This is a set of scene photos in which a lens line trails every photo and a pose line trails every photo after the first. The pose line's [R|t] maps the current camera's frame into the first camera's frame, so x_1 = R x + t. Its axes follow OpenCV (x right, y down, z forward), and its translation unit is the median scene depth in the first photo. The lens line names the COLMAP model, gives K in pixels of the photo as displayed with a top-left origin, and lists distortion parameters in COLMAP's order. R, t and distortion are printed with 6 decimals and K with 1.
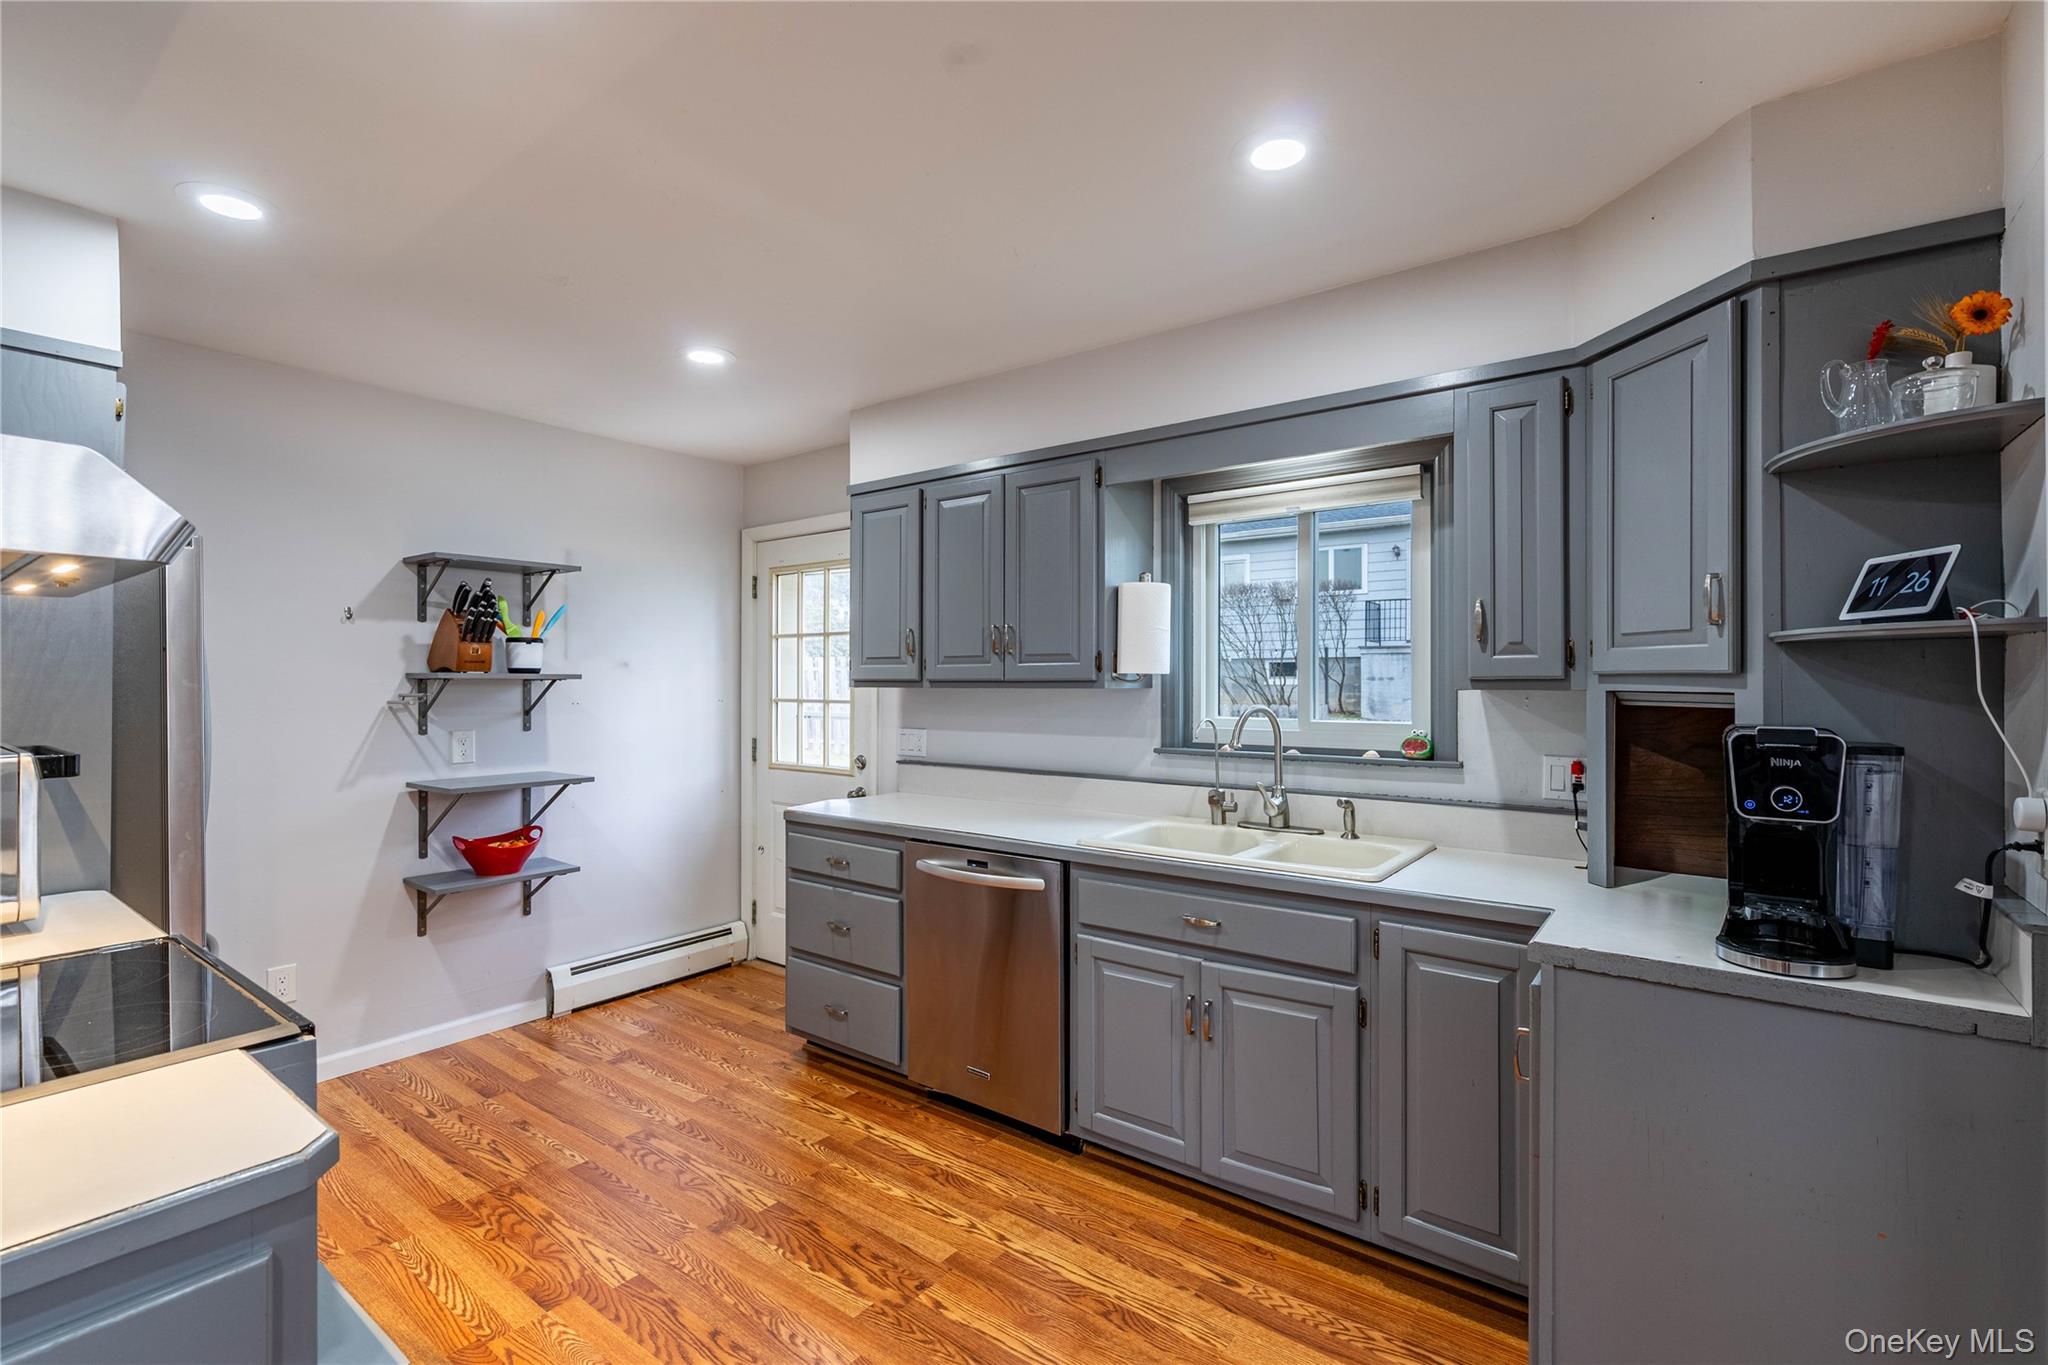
lens RADIAL K [[925.2, 0, 1024.0], [0, 925.2, 682.5], [0, 0, 1]] dist [-0.010704, -0.000003]
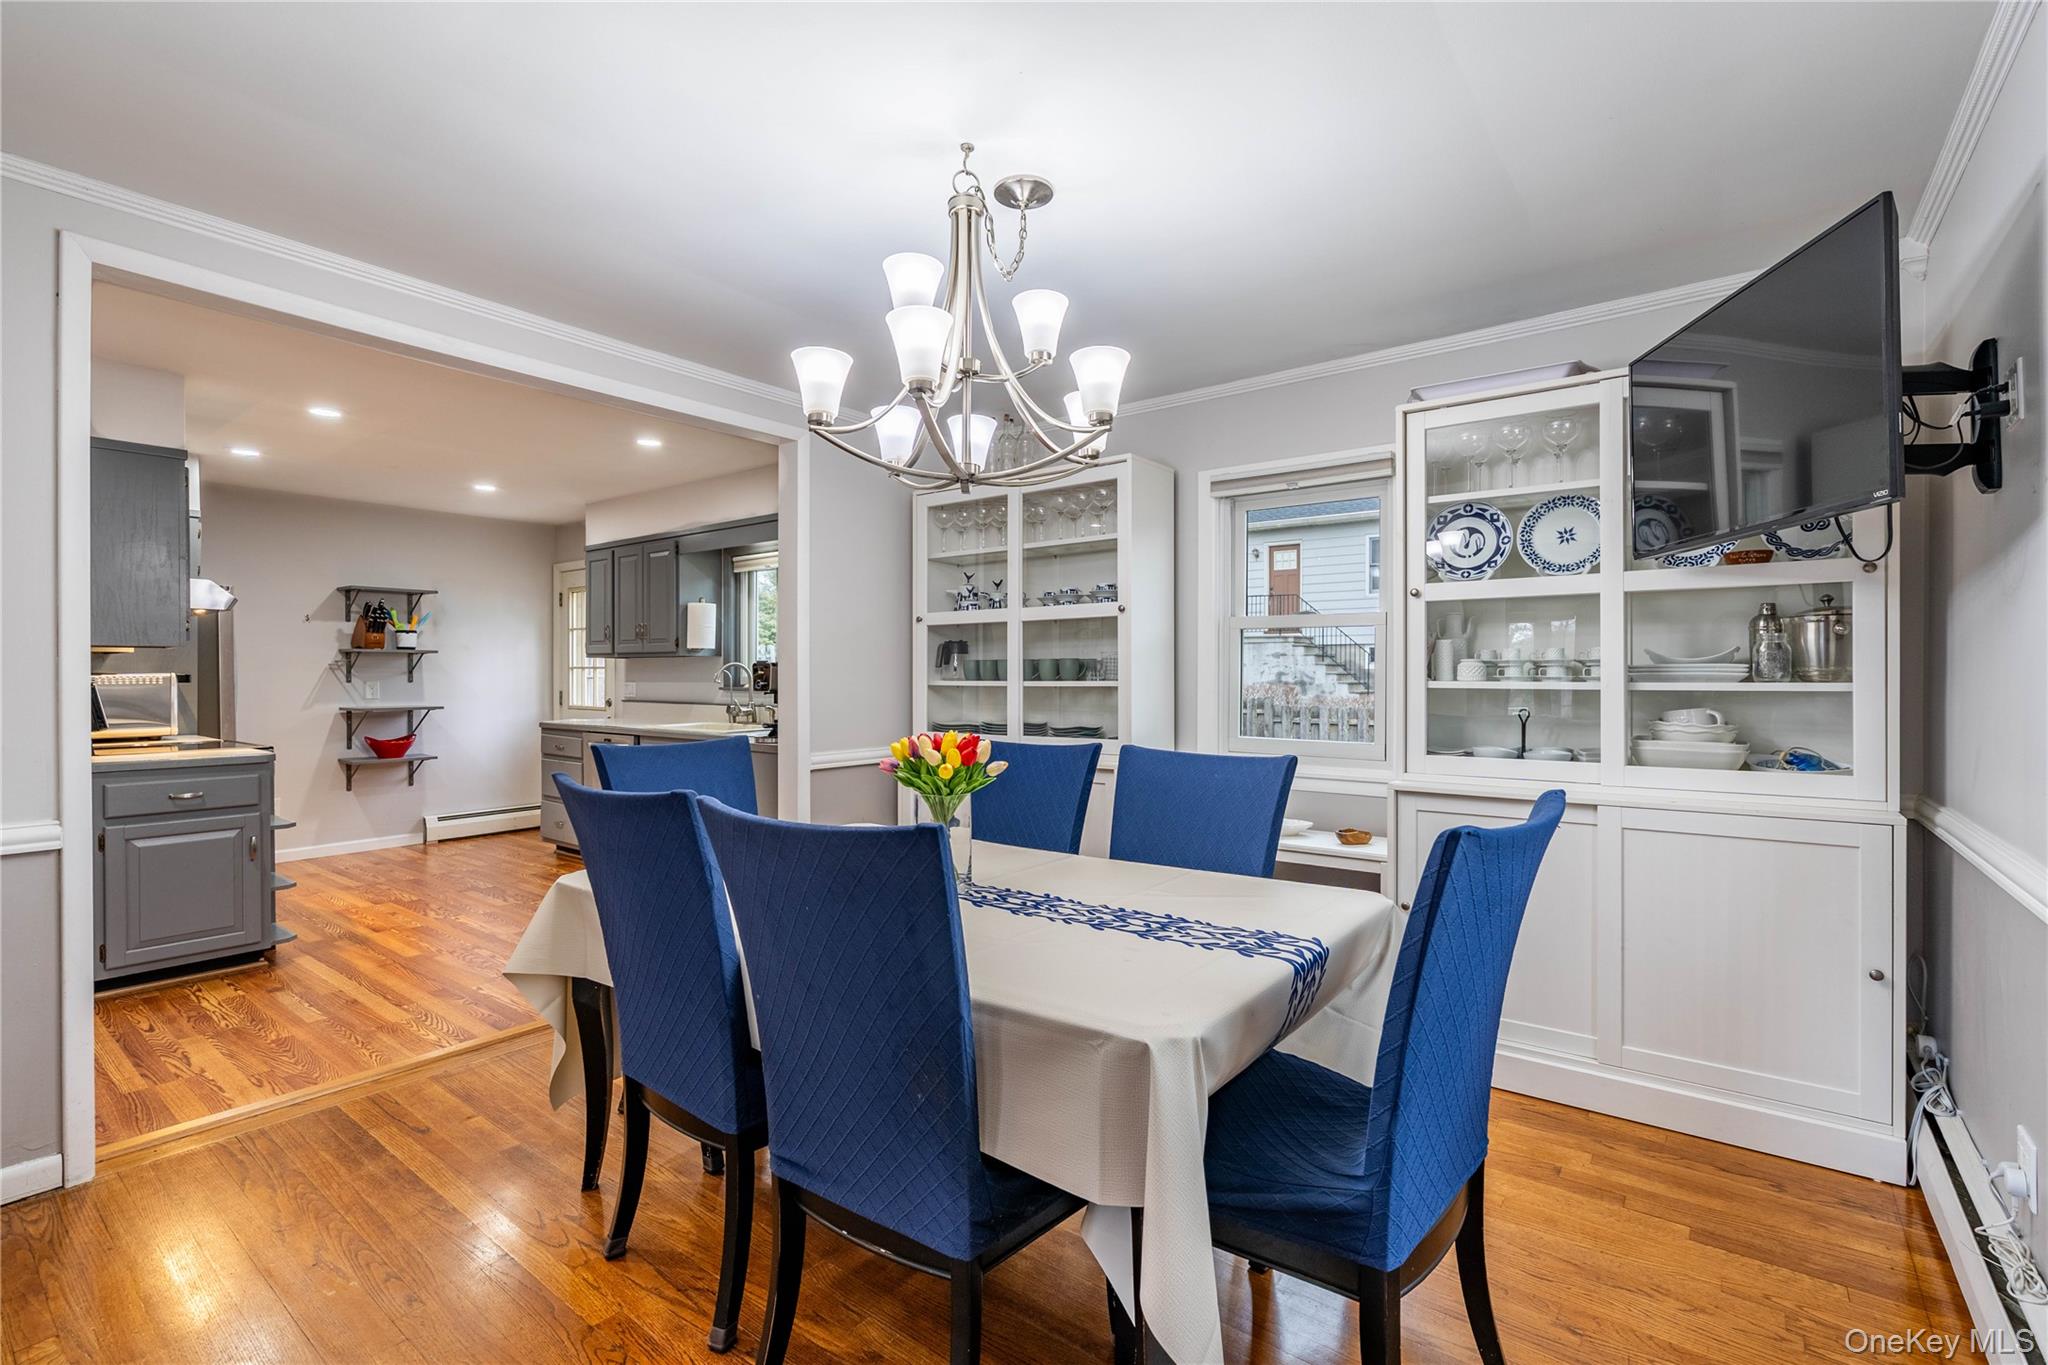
lens RADIAL K [[928.5, 0, 1024.0], [0, 928.5, 682.5], [0, 0, 1]] dist [-0.000179, 0.000069]
pose [[0.999963, 0.000773, -0.008615, 0.725021], [-0.000695, 0.999959, 0.009035, 0.038876], [0.008621, -0.009029, 0.999922, -0.860834]]
